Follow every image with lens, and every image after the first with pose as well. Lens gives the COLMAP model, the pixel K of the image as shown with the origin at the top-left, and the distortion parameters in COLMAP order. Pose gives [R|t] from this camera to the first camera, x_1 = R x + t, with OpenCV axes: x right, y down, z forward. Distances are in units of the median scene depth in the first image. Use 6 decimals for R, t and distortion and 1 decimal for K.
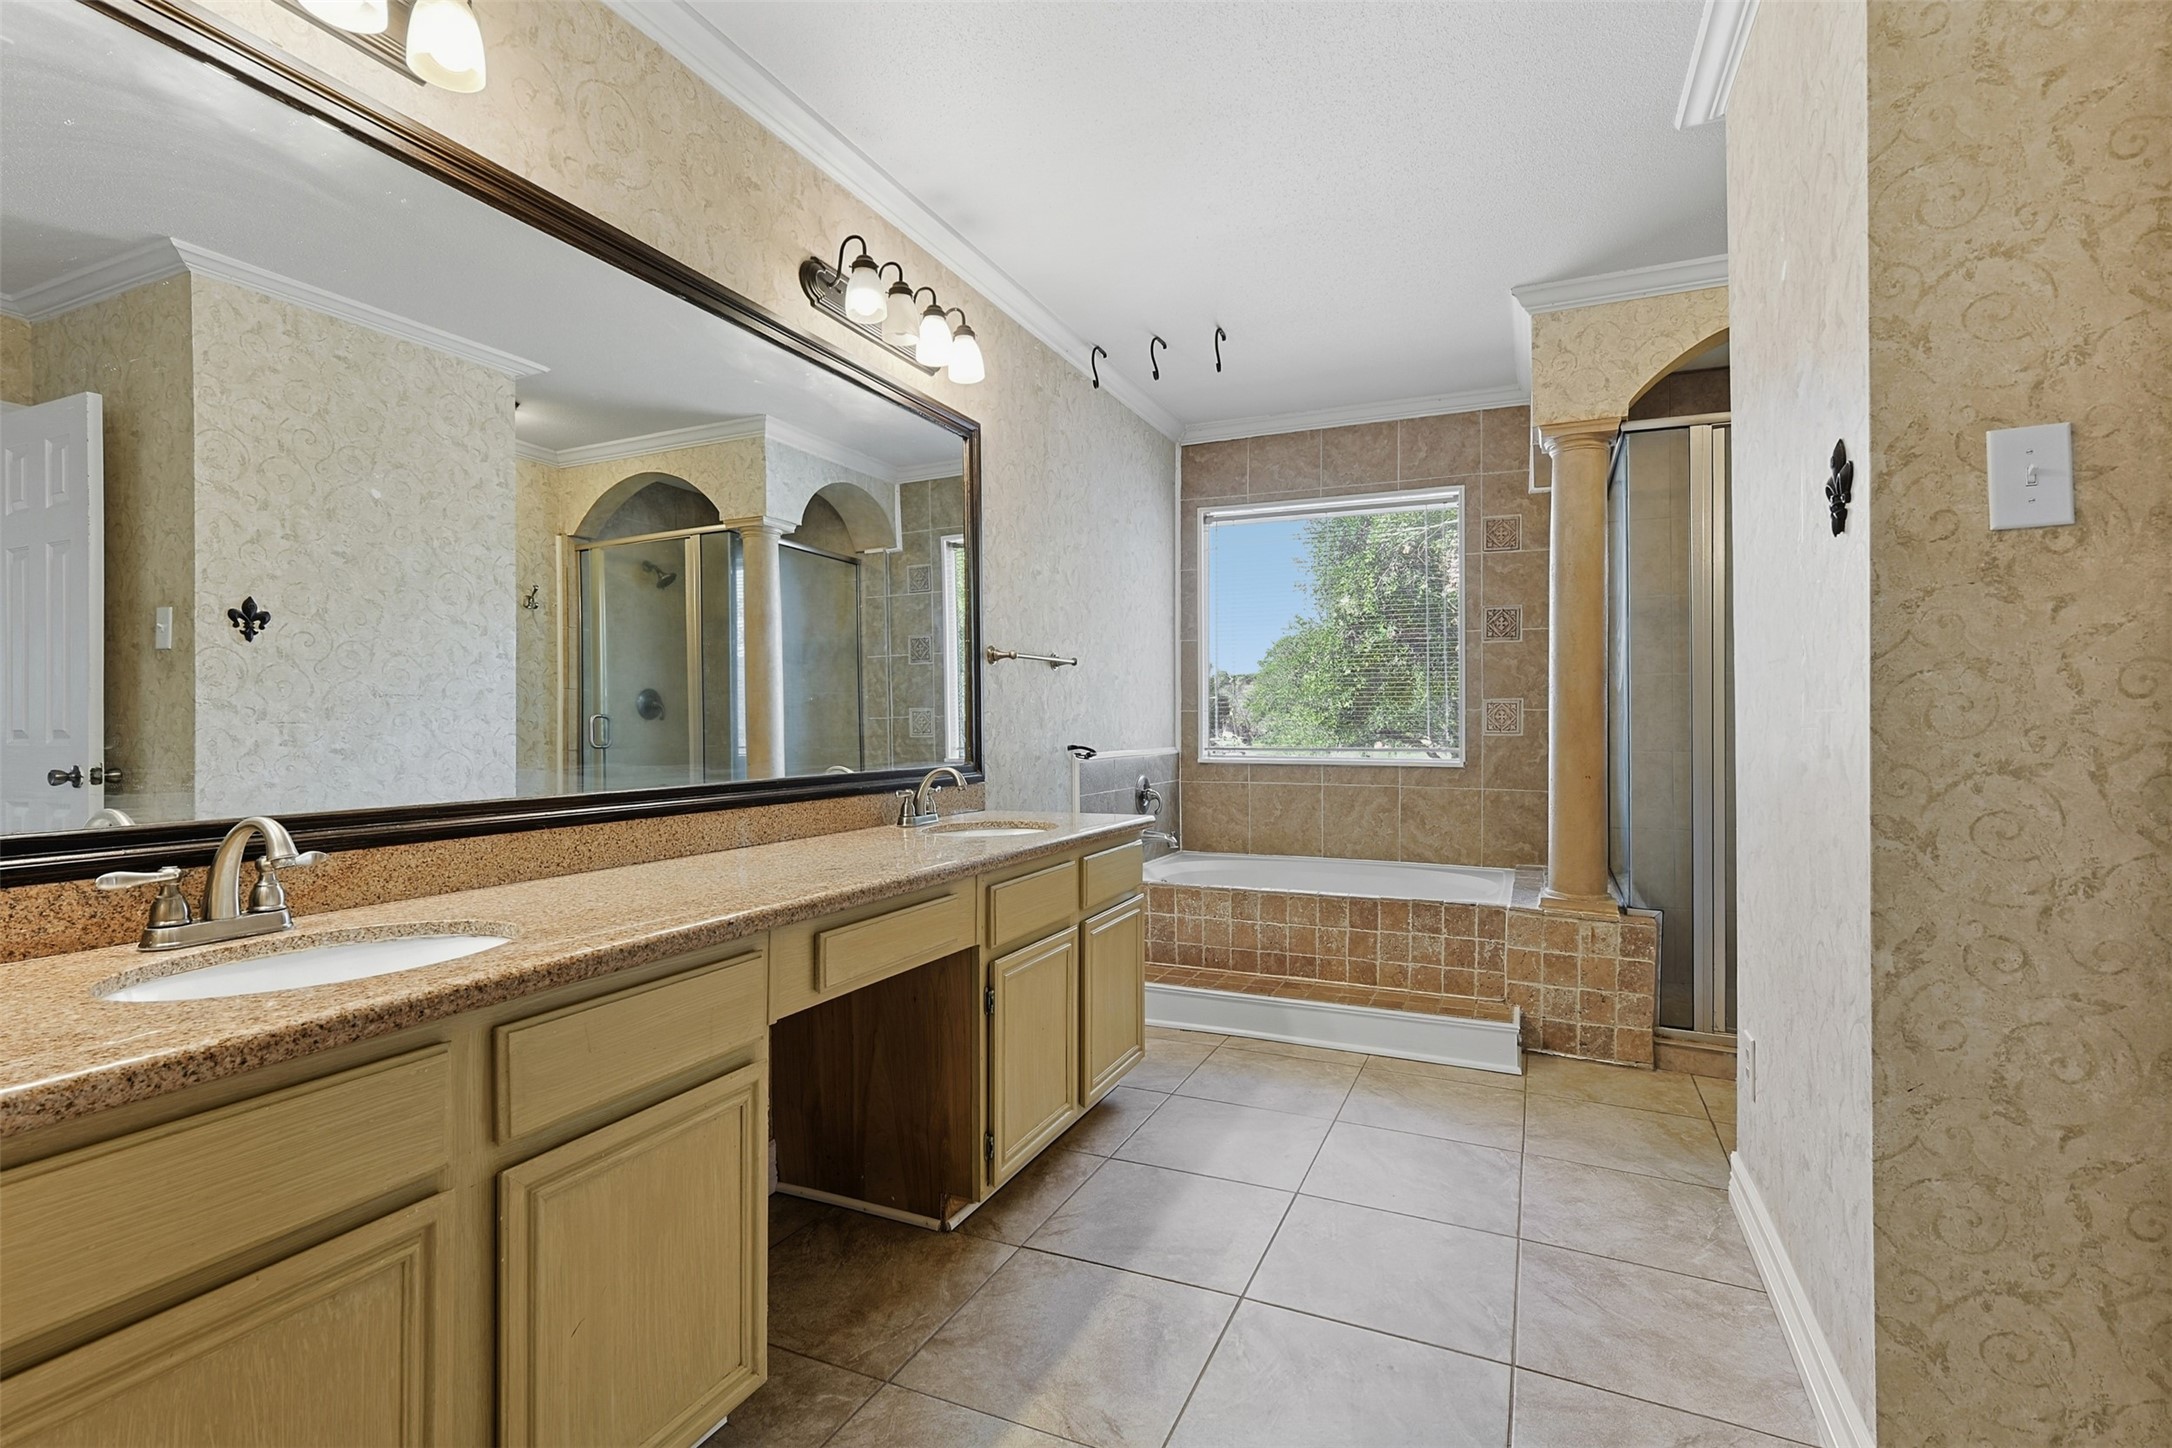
lens RADIAL K [[1003.1, 0, 1087.0], [0, 1003.1, 717.1], [0, 0, 1]] dist [0.002132, 0.001086]
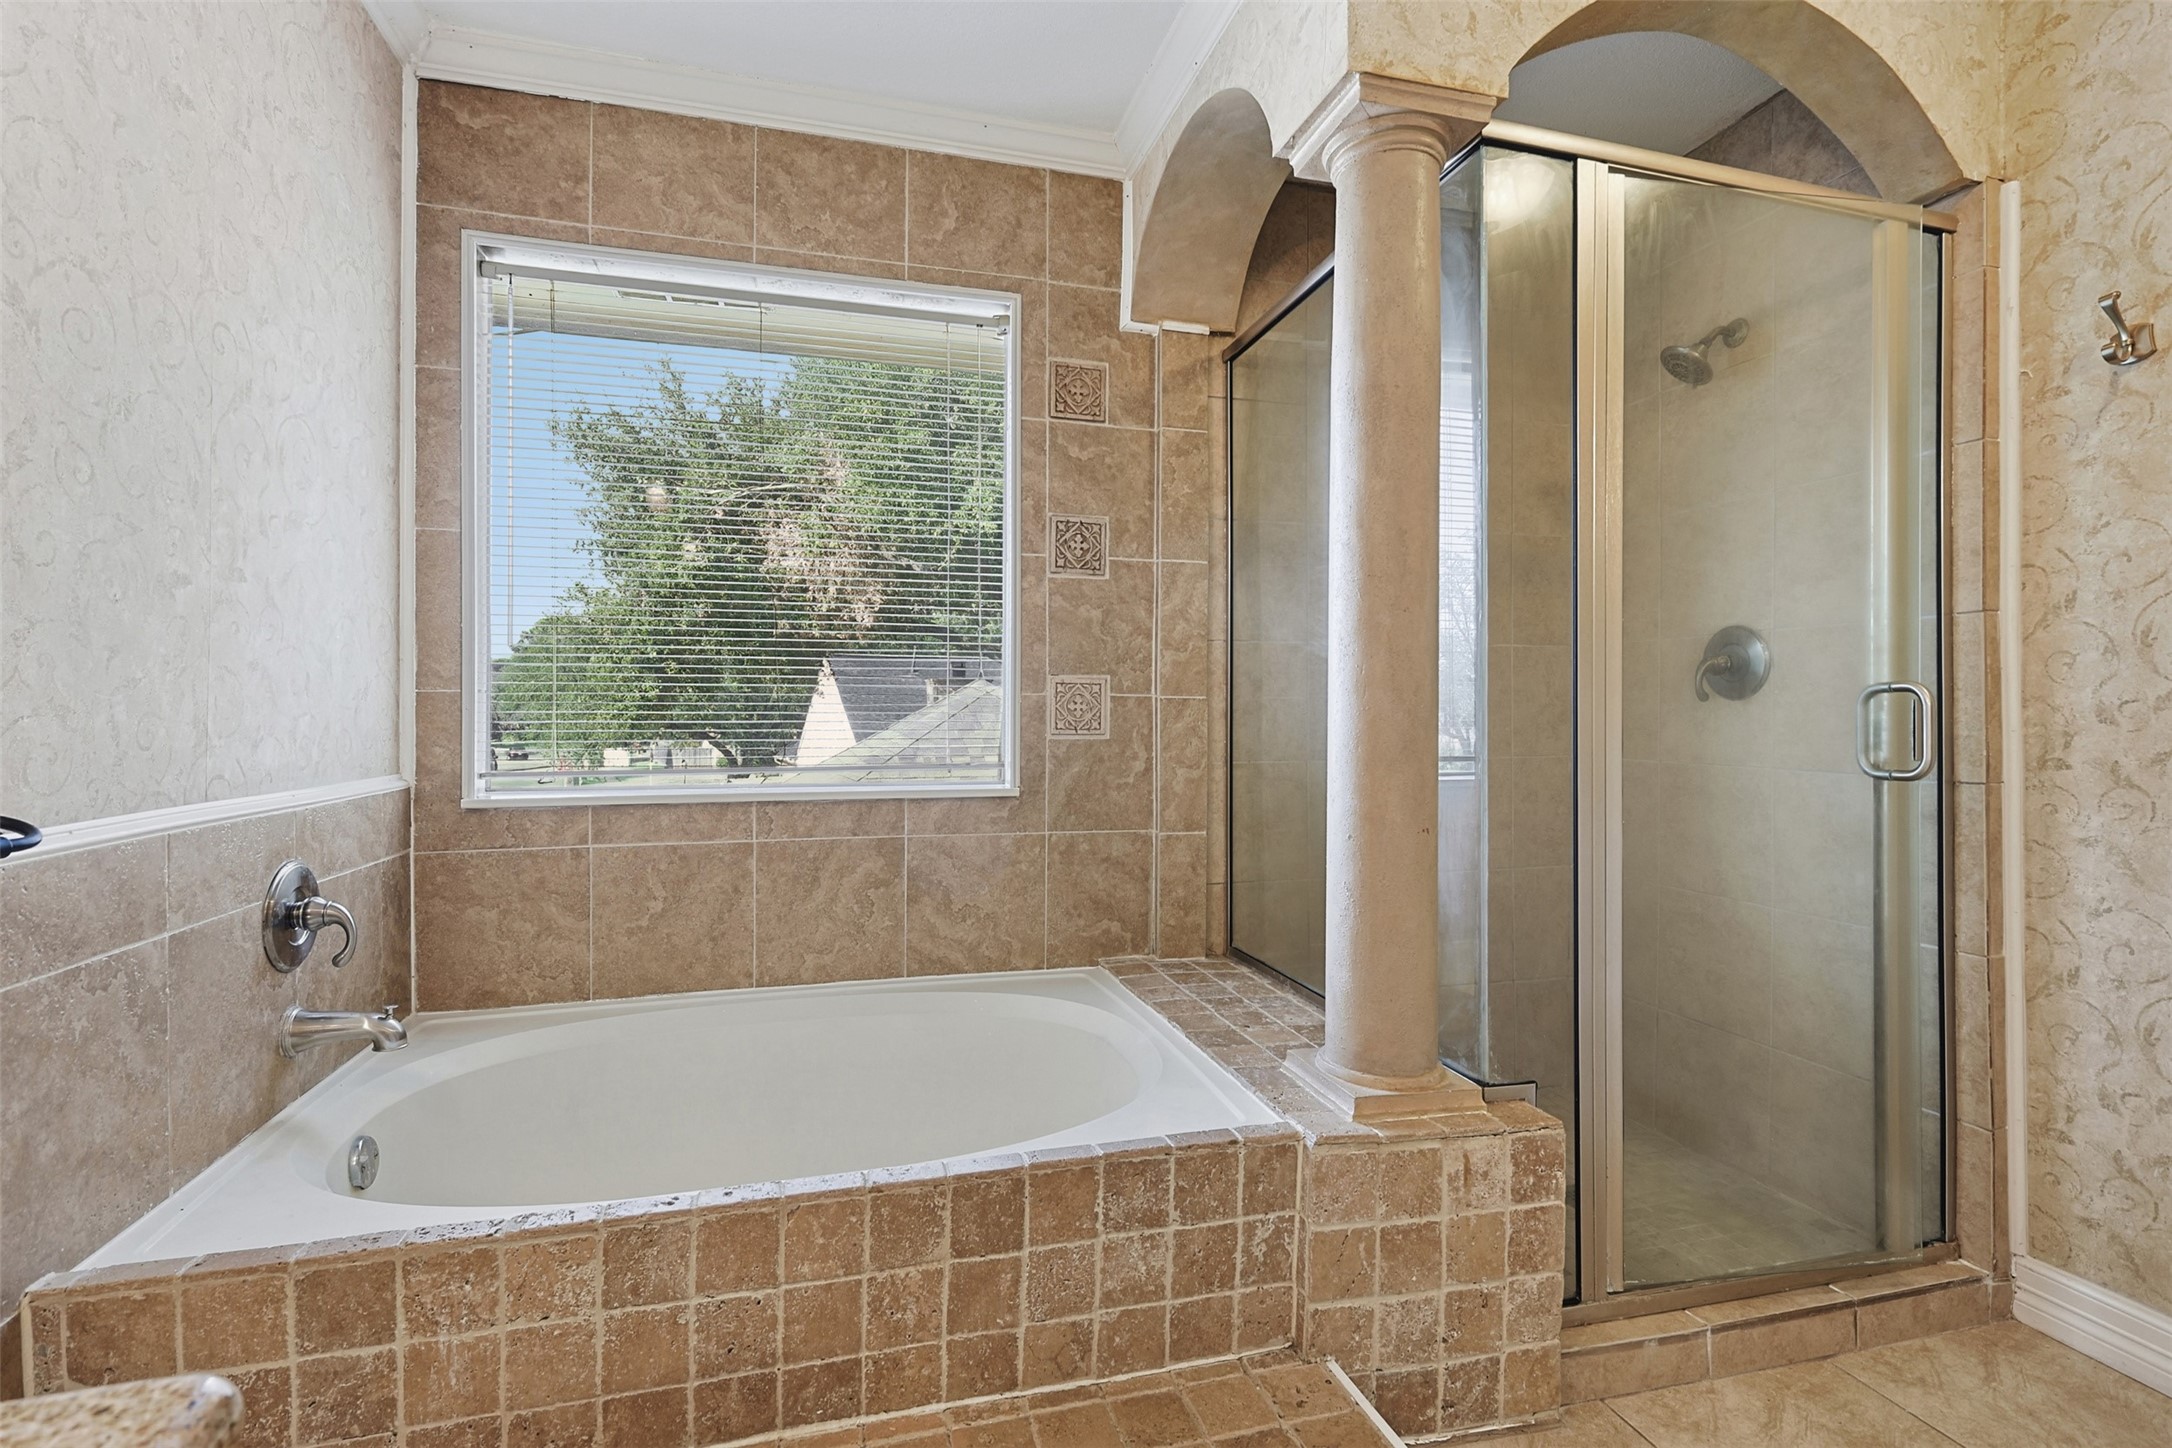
lens RADIAL K [[1003.1, 0, 1081.1], [0, 1003.1, 708.8], [0, 0, 1]] dist [0.002132, 0.001086]
pose [[0.774164, 0.003309, 0.632977, 0.047078], [-0.003075, 0.999994, -0.001467, 0.001669], [-0.632978, -0.000811, 0.774169, 0.544626]]
